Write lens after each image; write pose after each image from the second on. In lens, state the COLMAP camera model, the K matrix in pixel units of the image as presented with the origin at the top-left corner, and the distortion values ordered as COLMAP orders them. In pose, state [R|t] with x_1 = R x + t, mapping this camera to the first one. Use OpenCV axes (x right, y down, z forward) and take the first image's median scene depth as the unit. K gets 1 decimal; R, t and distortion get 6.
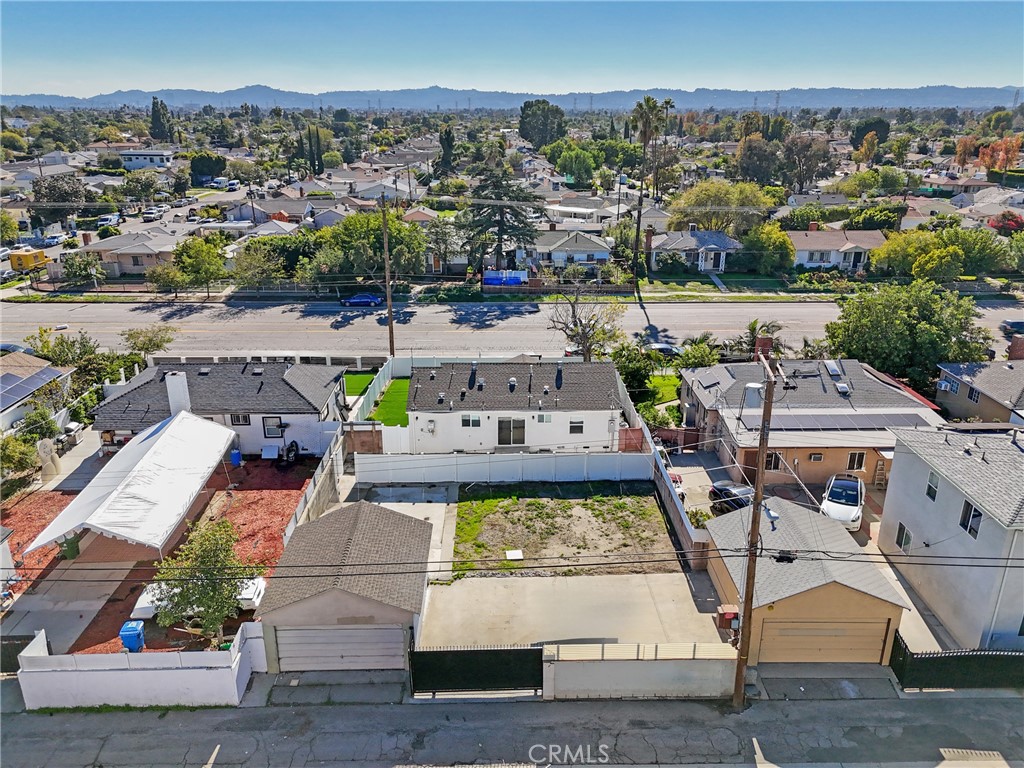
lens RADIAL K [[754.8, 0, 516.1], [0, 754.8, 381.9], [0, 0, 1]] dist [0.066567, -0.058746]
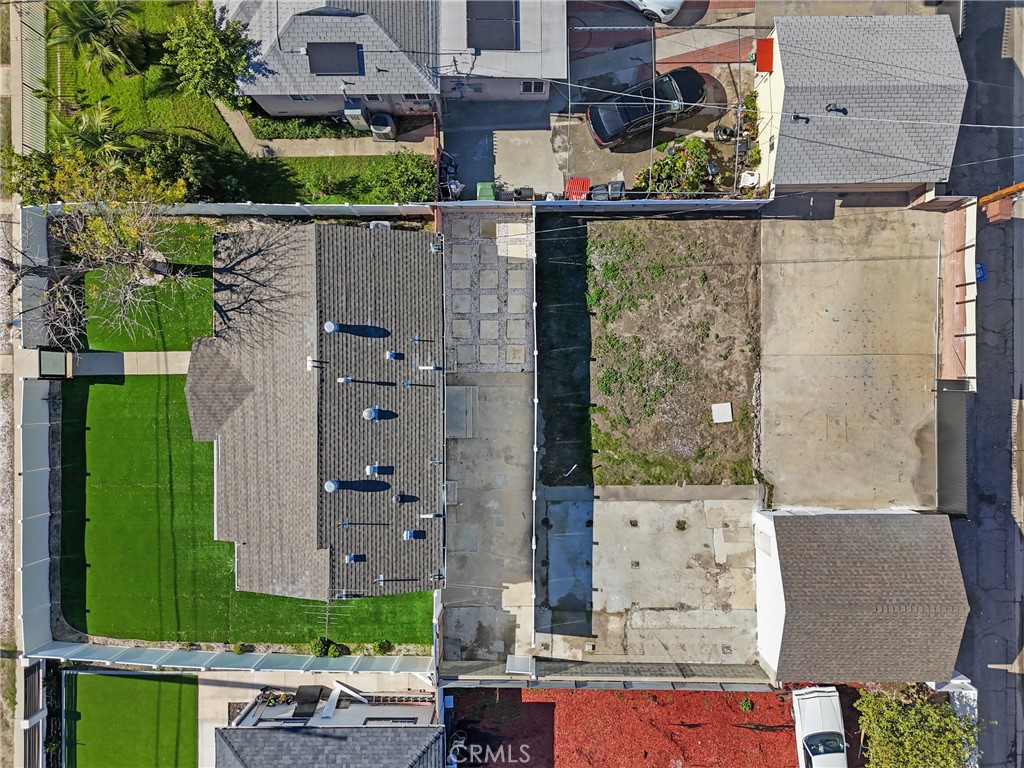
lens RADIAL K [[754.8, 0, 516.1], [0, 754.8, 381.9], [0, 0, 1]] dist [0.066567, -0.058746]
pose [[0.019785, -0.999769, -0.008410, 0.027093], [0.360429, -0.000714, 0.932787, -0.501624], [-0.932577, -0.021486, 0.360331, 0.710561]]
